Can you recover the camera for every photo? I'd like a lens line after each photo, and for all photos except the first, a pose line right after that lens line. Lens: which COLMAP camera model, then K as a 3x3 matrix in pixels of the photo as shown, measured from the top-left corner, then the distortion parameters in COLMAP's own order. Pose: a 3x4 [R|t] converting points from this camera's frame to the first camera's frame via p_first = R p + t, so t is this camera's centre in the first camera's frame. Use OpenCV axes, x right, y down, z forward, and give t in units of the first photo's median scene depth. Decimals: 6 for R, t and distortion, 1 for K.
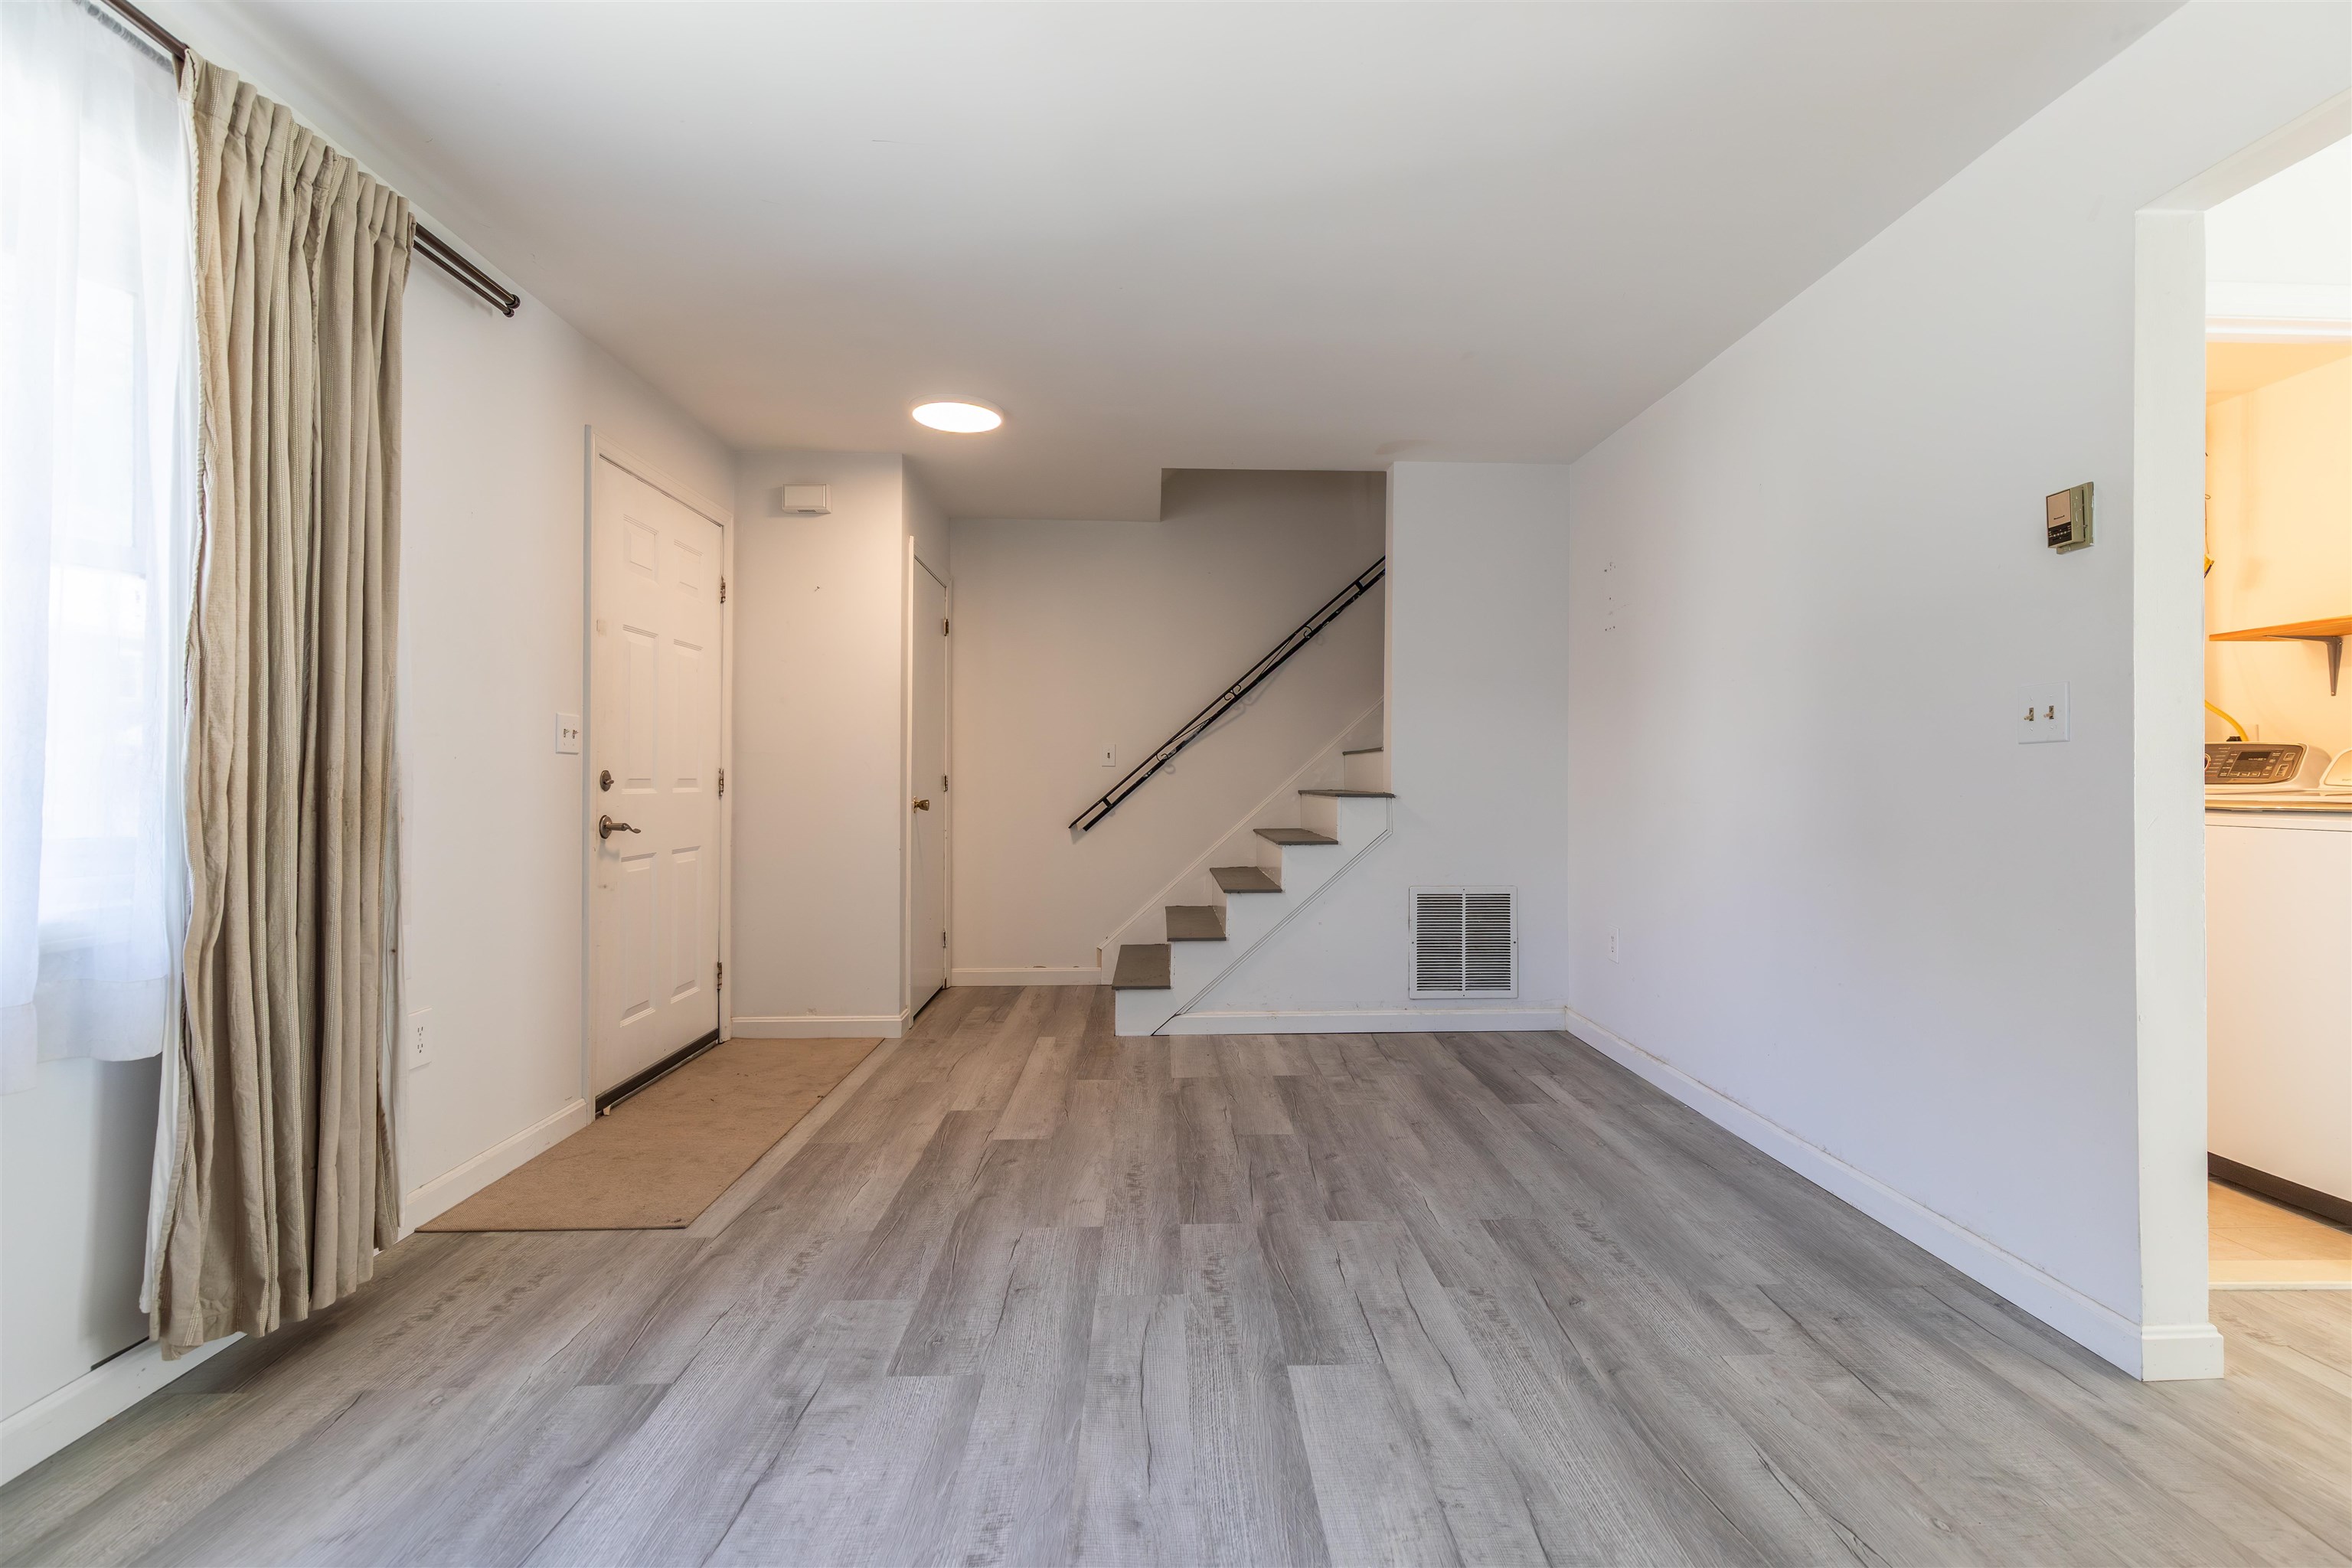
lens RADIAL K [[1054.6, 0, 1194.7], [0, 1054.6, 774.2], [0, 0, 1]] dist [0.008175, 0.000072]
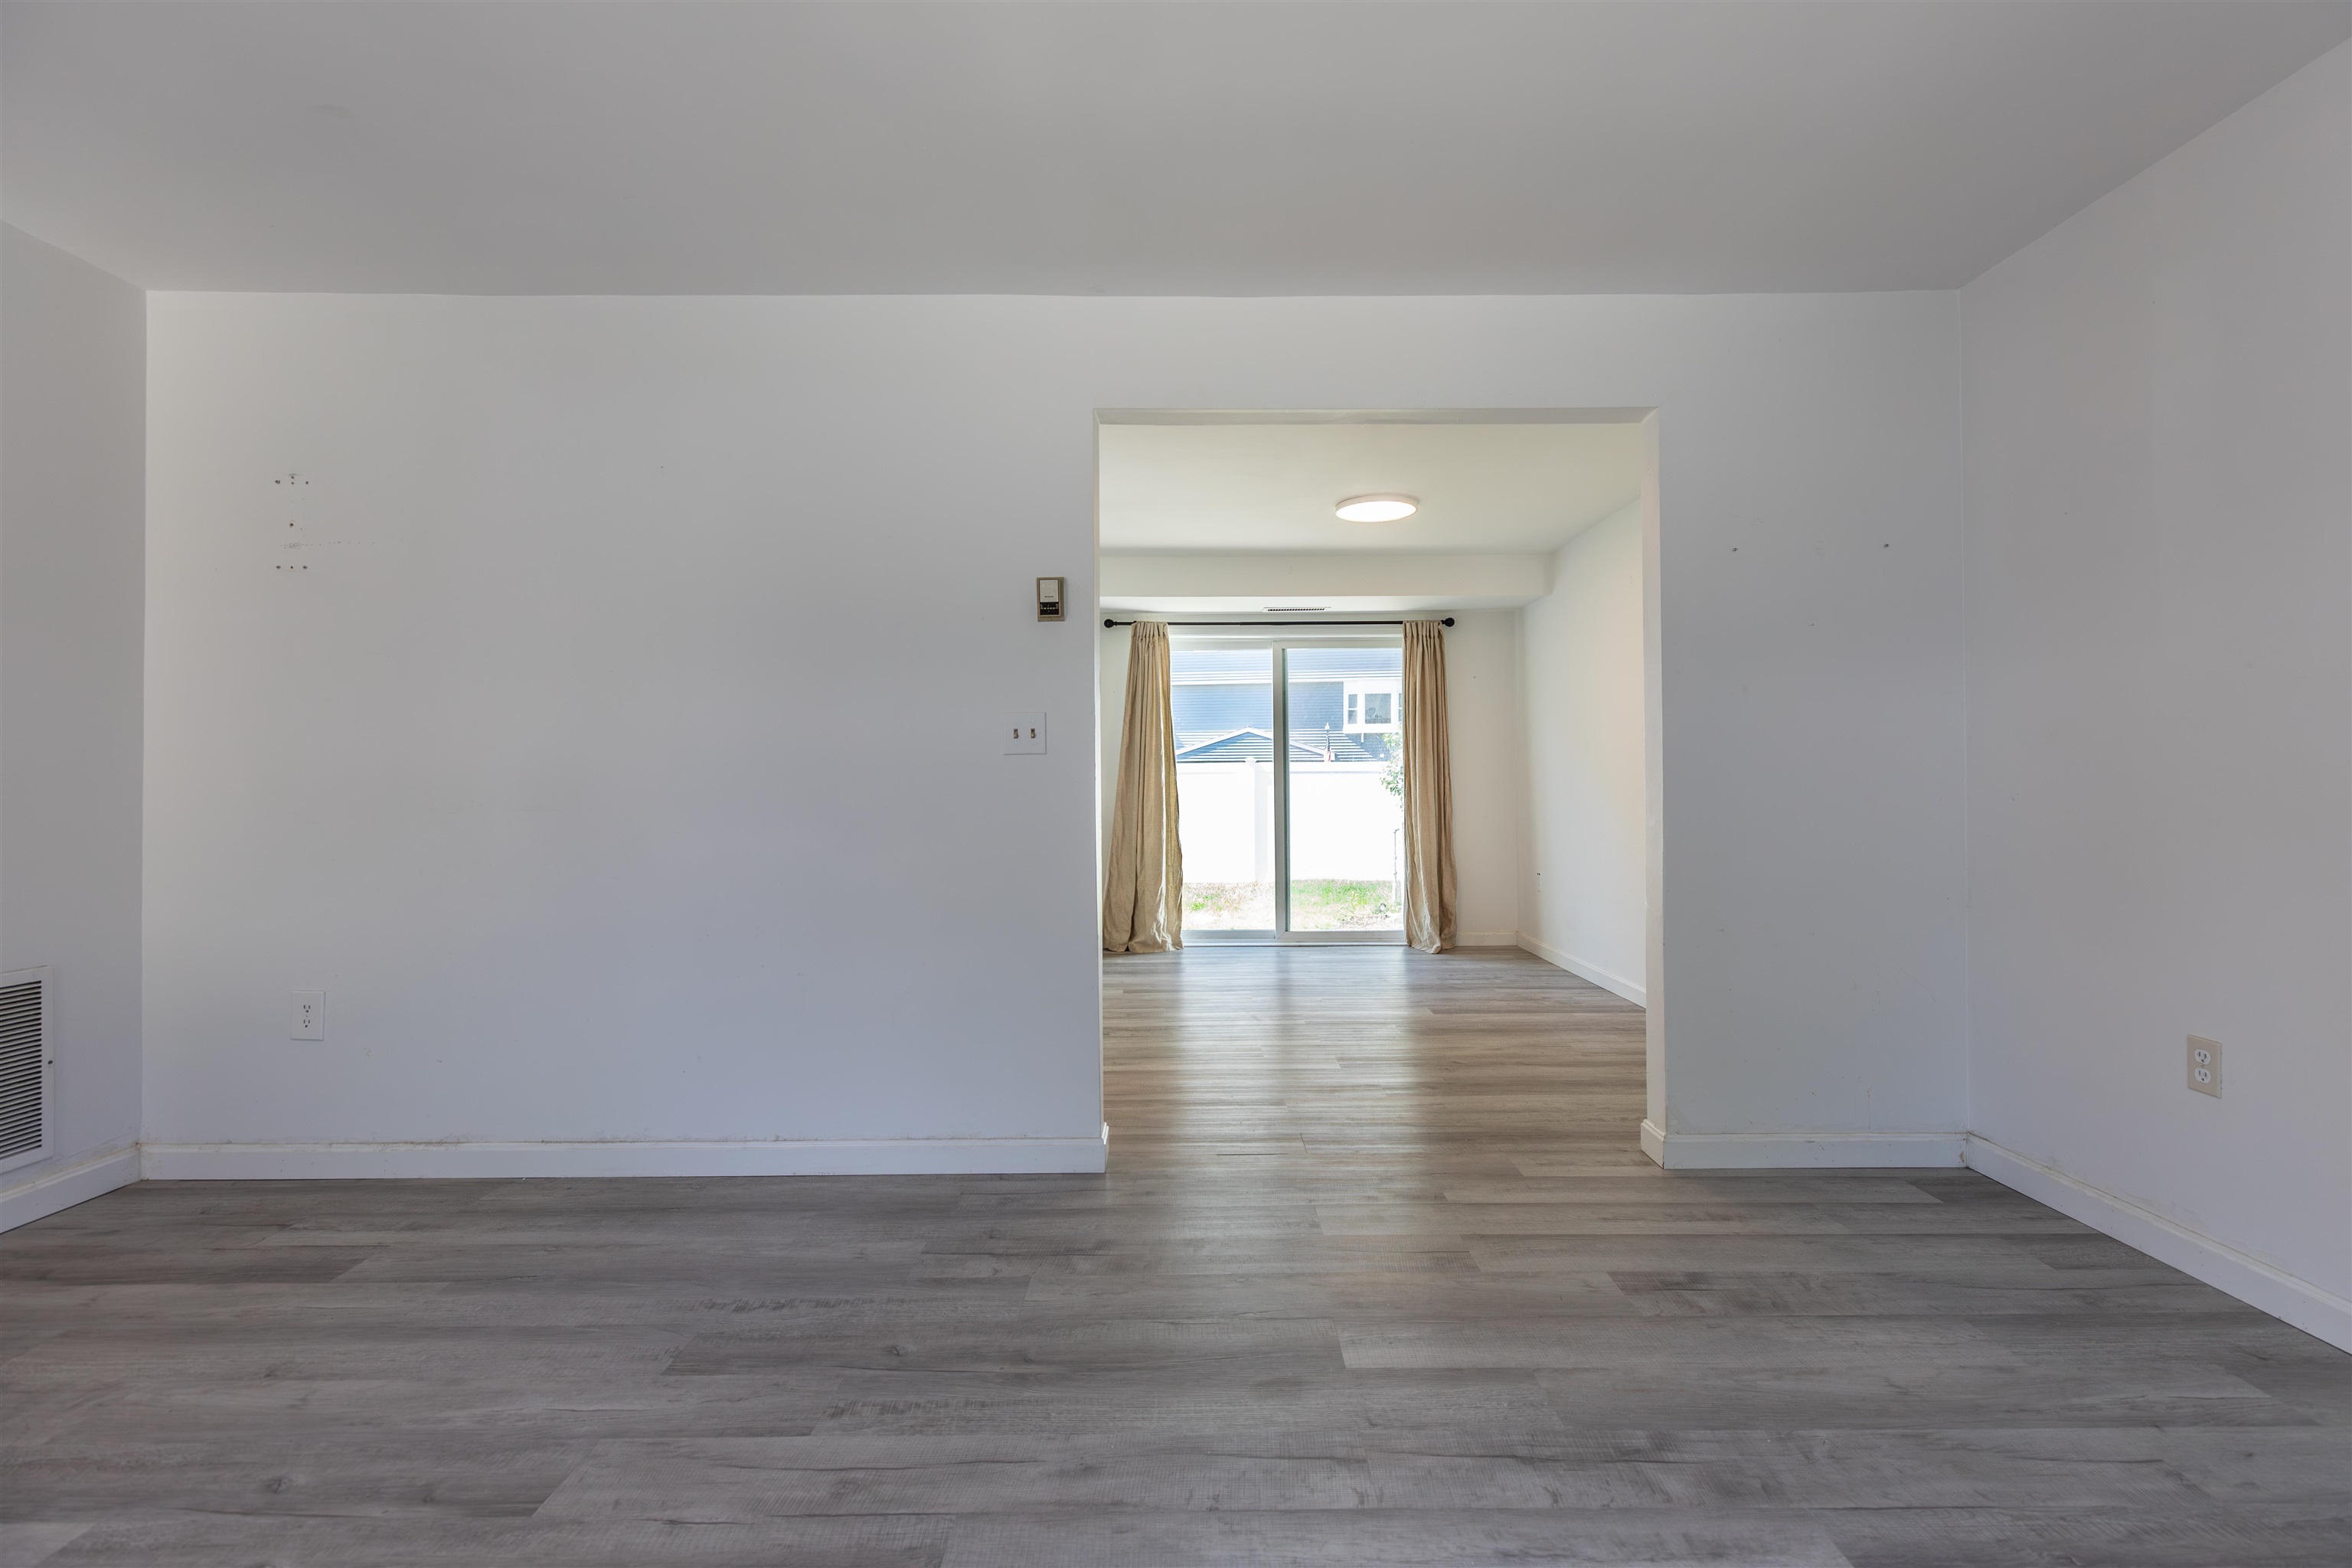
lens RADIAL K [[1054.6, 0, 1194.7], [0, 1054.6, 774.2], [0, 0, 1]] dist [0.008175, 0.000072]
pose [[0.034563, 0.006638, 0.999380, -0.497759], [-0.001137, 0.999978, -0.006603, 0.003377], [-0.999402, -0.000908, 0.034570, 0.639554]]
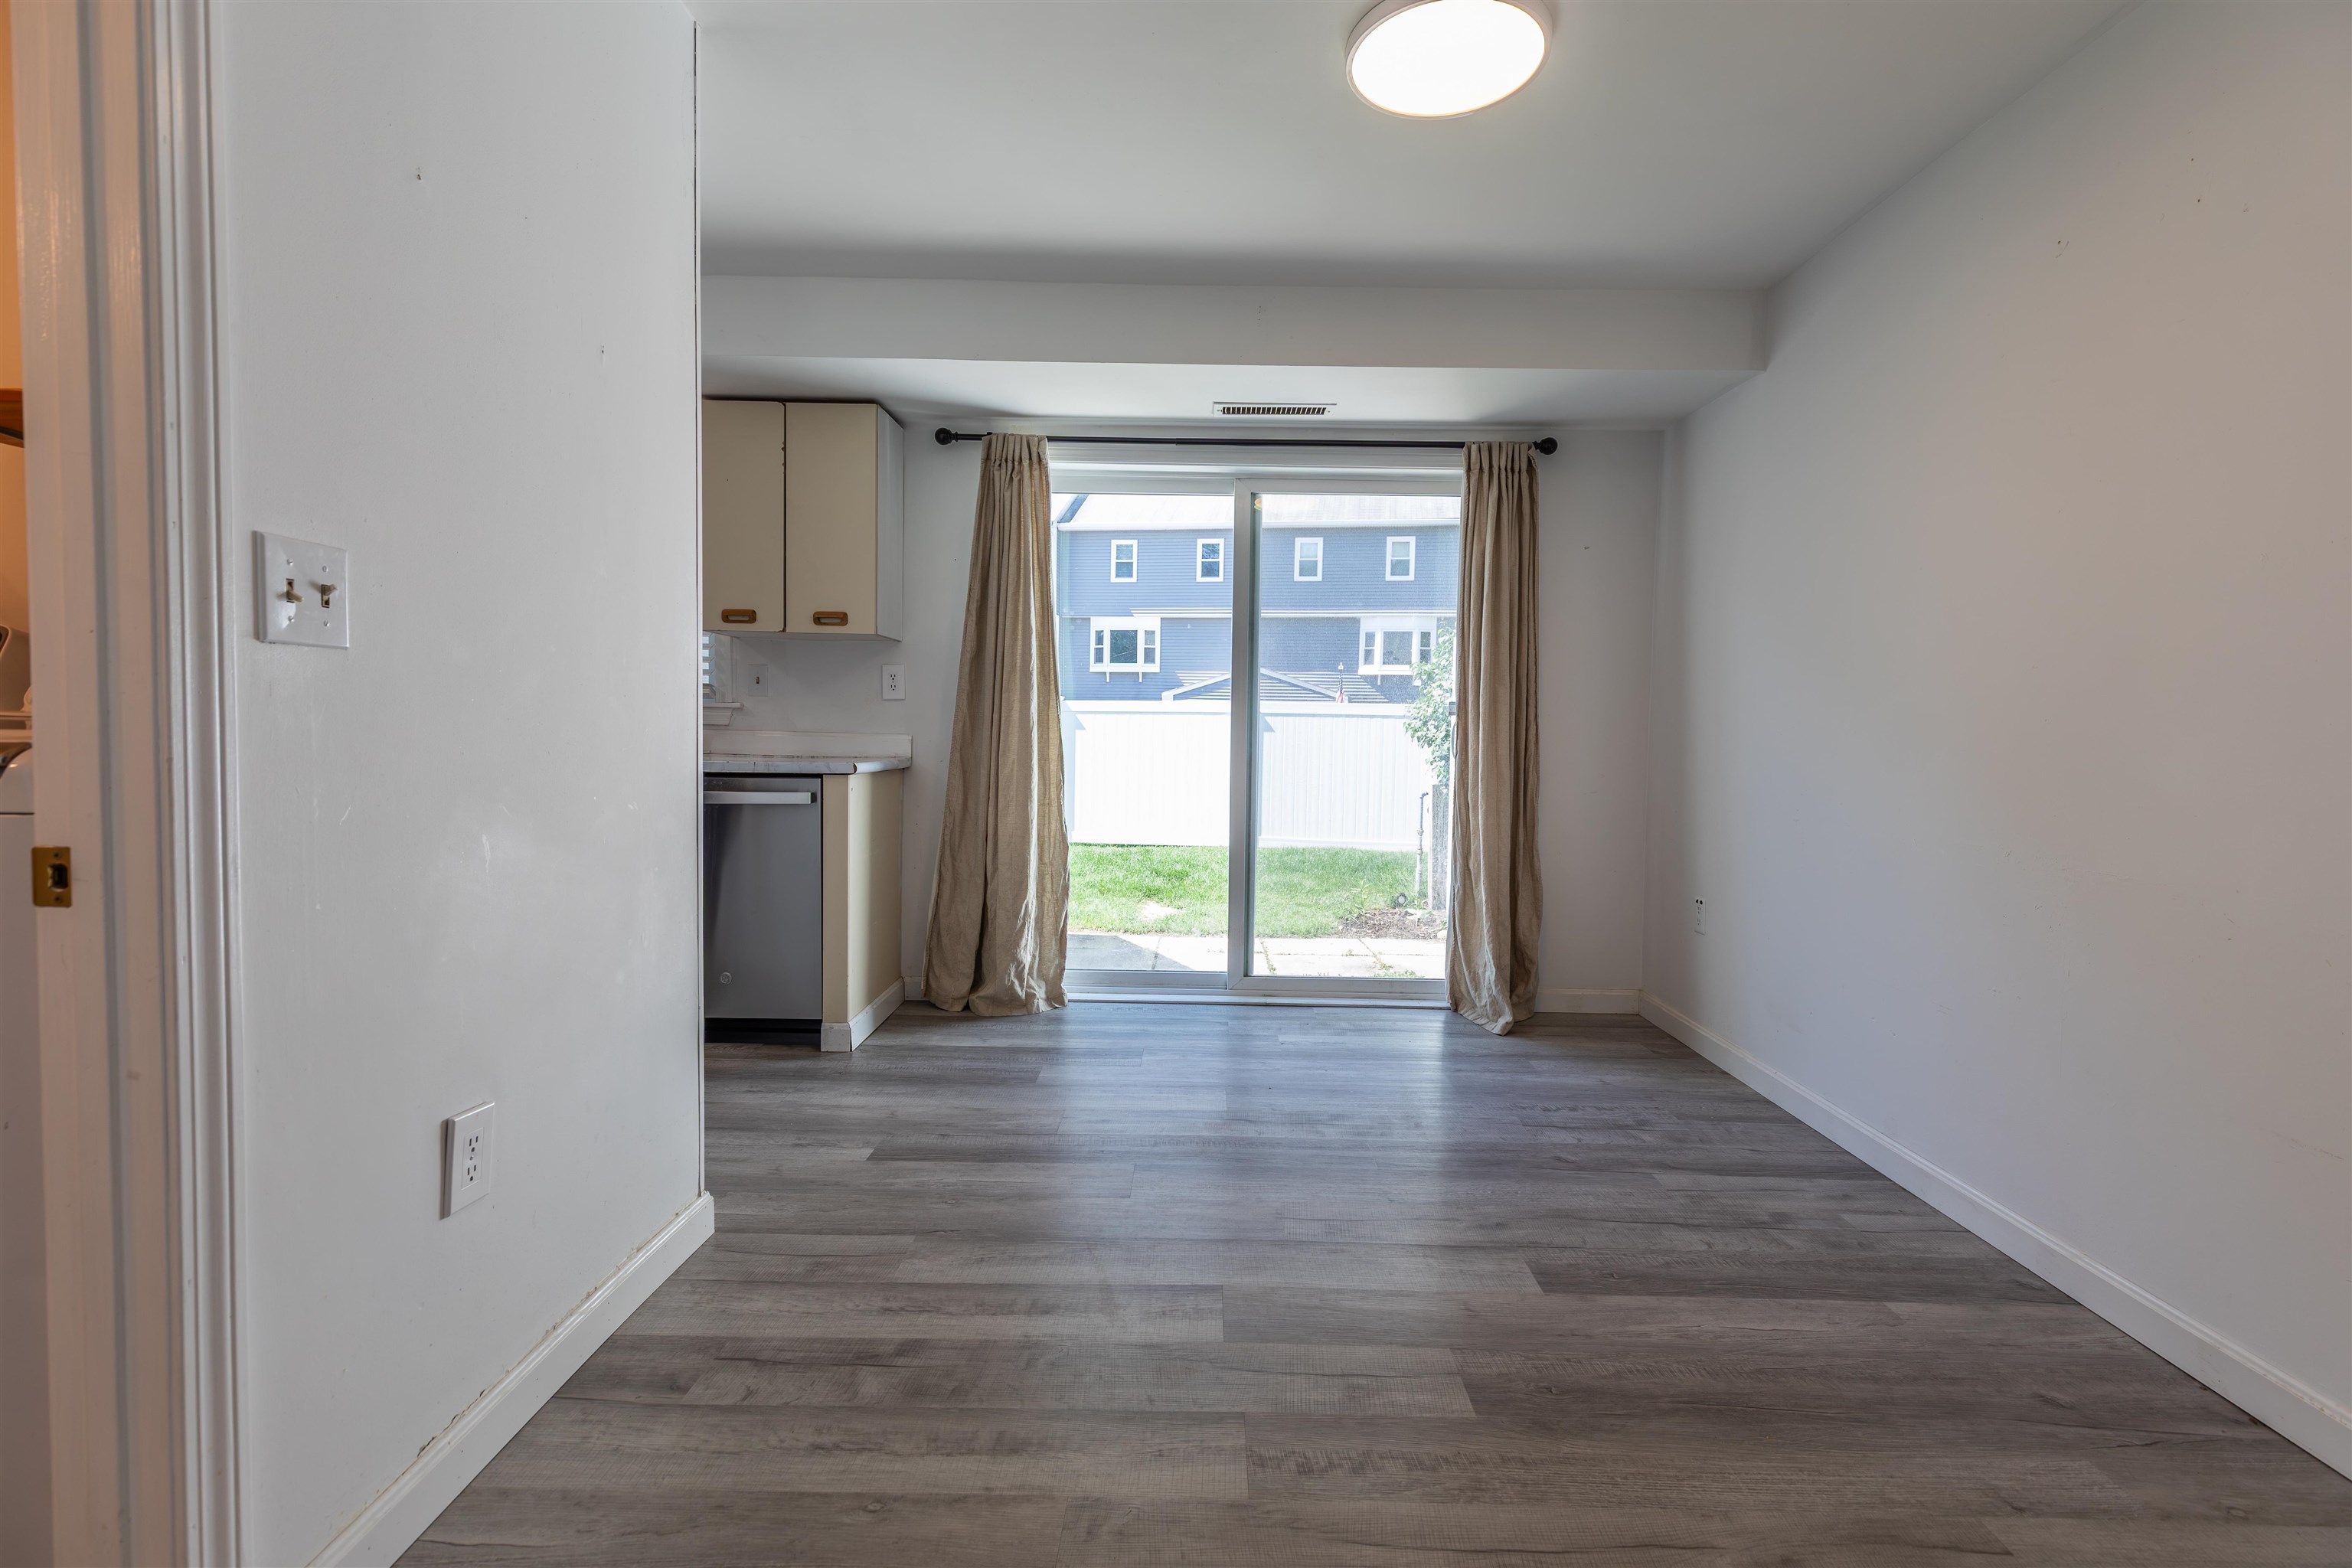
lens RADIAL K [[1054.6, 0, 1194.7], [0, 1054.6, 774.2], [0, 0, 1]] dist [0.008175, 0.000072]
pose [[0.047889, -0.047107, 0.997741, 0.704428], [-0.023997, 0.998545, 0.048297, 0.005597], [-0.998564, -0.026255, 0.046688, 0.499735]]
